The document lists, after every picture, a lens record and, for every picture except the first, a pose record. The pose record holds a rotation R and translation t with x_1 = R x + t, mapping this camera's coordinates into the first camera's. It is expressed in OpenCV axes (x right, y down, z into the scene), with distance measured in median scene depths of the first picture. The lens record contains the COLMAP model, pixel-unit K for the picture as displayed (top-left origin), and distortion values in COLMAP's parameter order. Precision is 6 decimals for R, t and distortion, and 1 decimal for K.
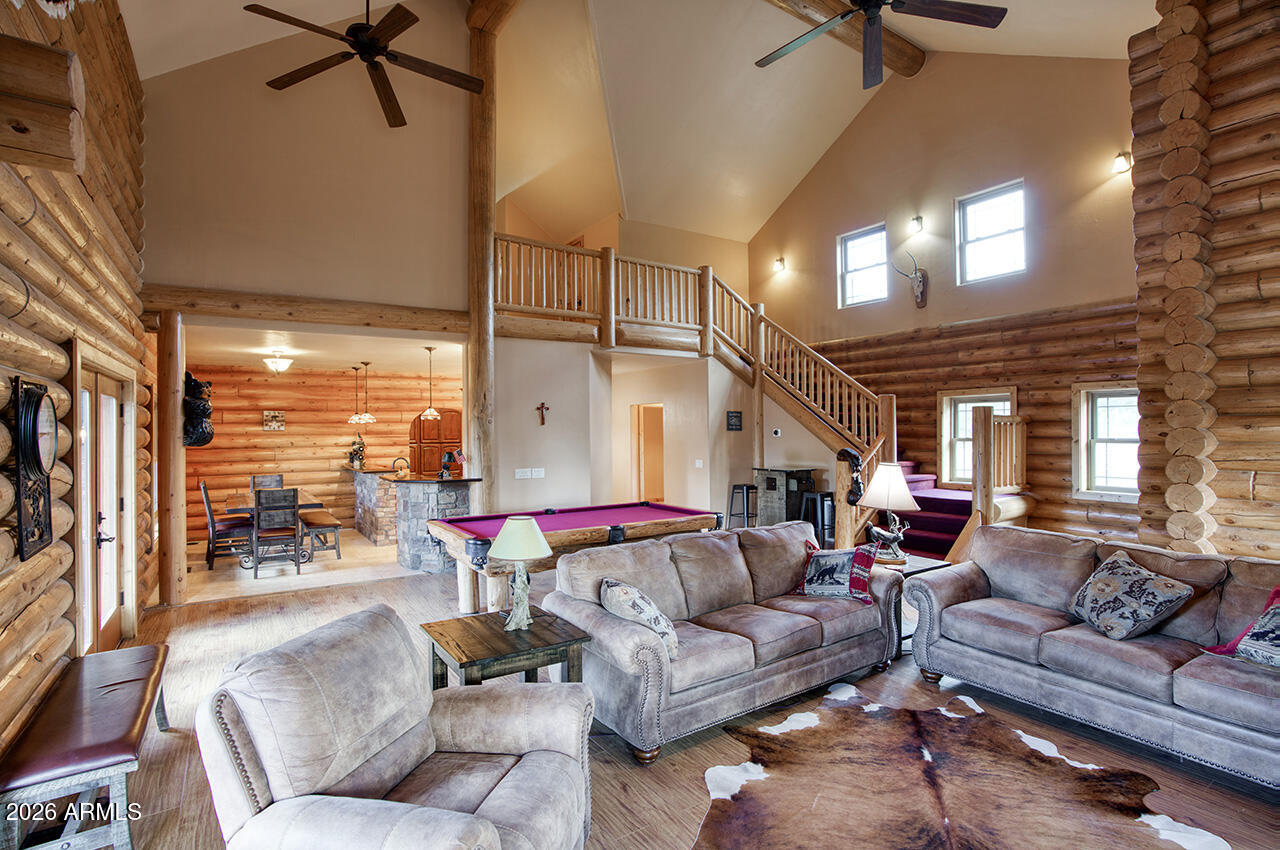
lens RADIAL K [[601.8, 0, 589.4], [0, 601.8, 432.1], [0, 0, 1]] dist [-0.001096, 0.000034]
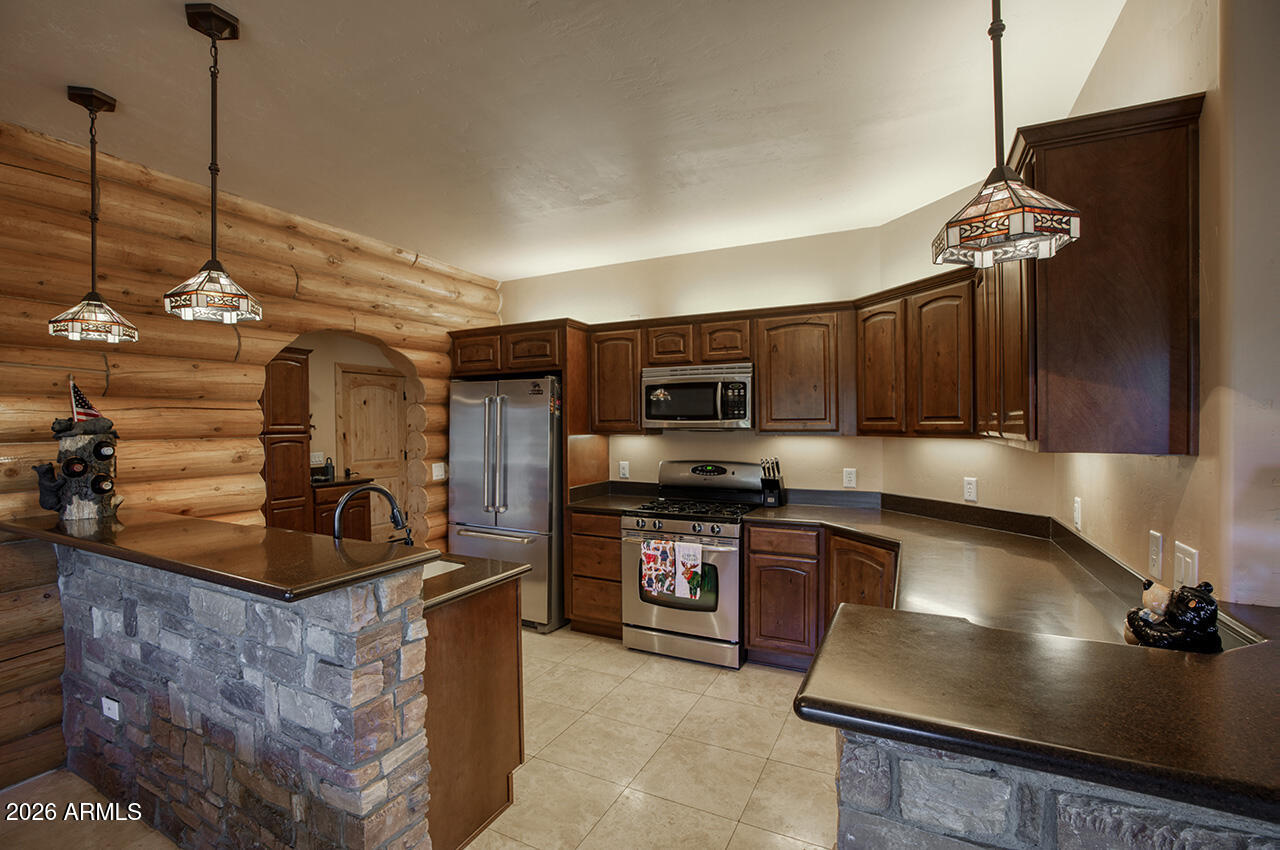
lens RADIAL K [[625.3, 0, 632.2], [0, 625.3, 432.2], [0, 0, 1]] dist [-0.036490, 0.006758]
pose [[0.865598, -0.004381, 0.500721, -0.320694], [0.000055, 0.999963, 0.008653, 0.018272], [-0.500740, -0.007462, 0.865565, 0.682470]]
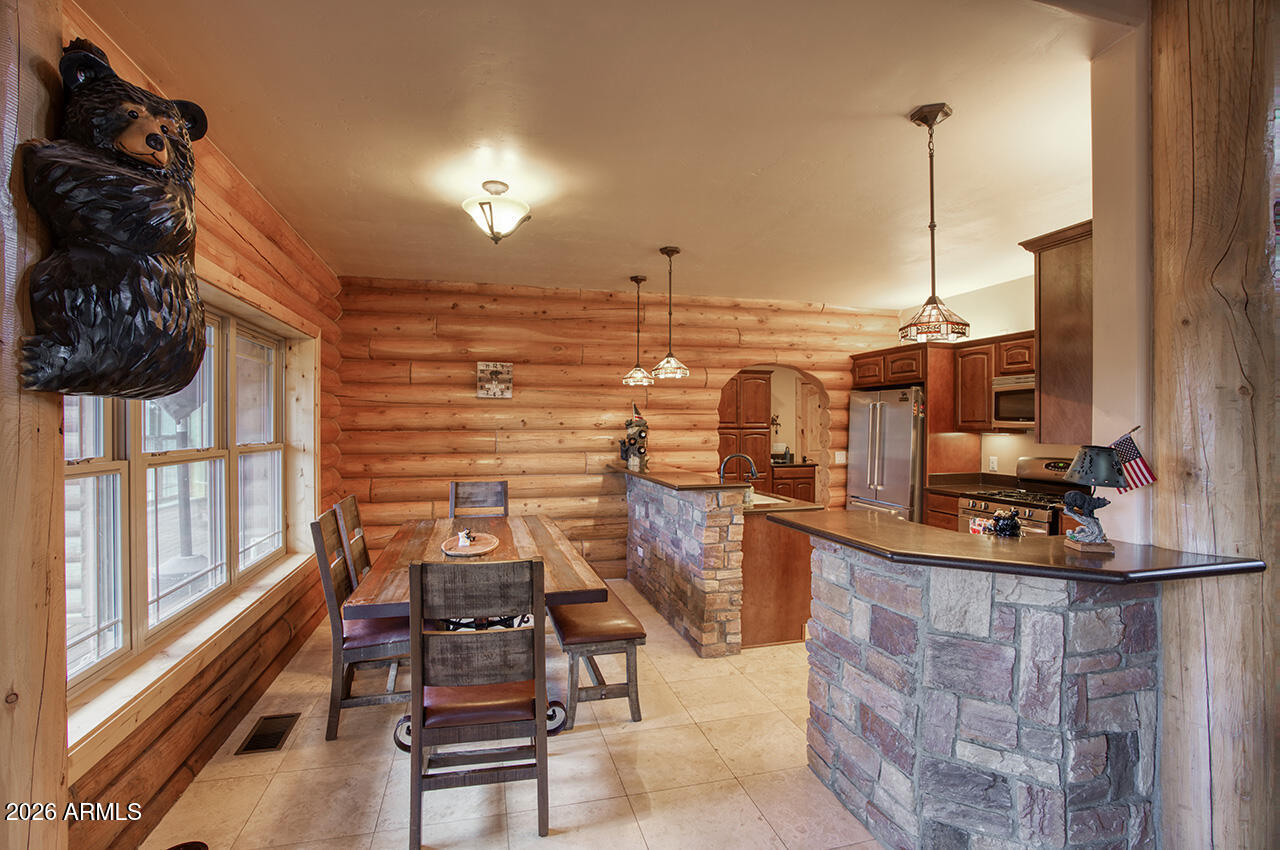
lens RADIAL K [[590.5, 0, 631.5], [0, 590.5, 425.3], [0, 0, 1]] dist [0.000301, -0.000012]
pose [[0.962174, 0.010124, -0.272249, -0.249859], [-0.009539, 0.999948, 0.003471, 0.018273], [0.272270, -0.000743, 0.962221, 0.501470]]
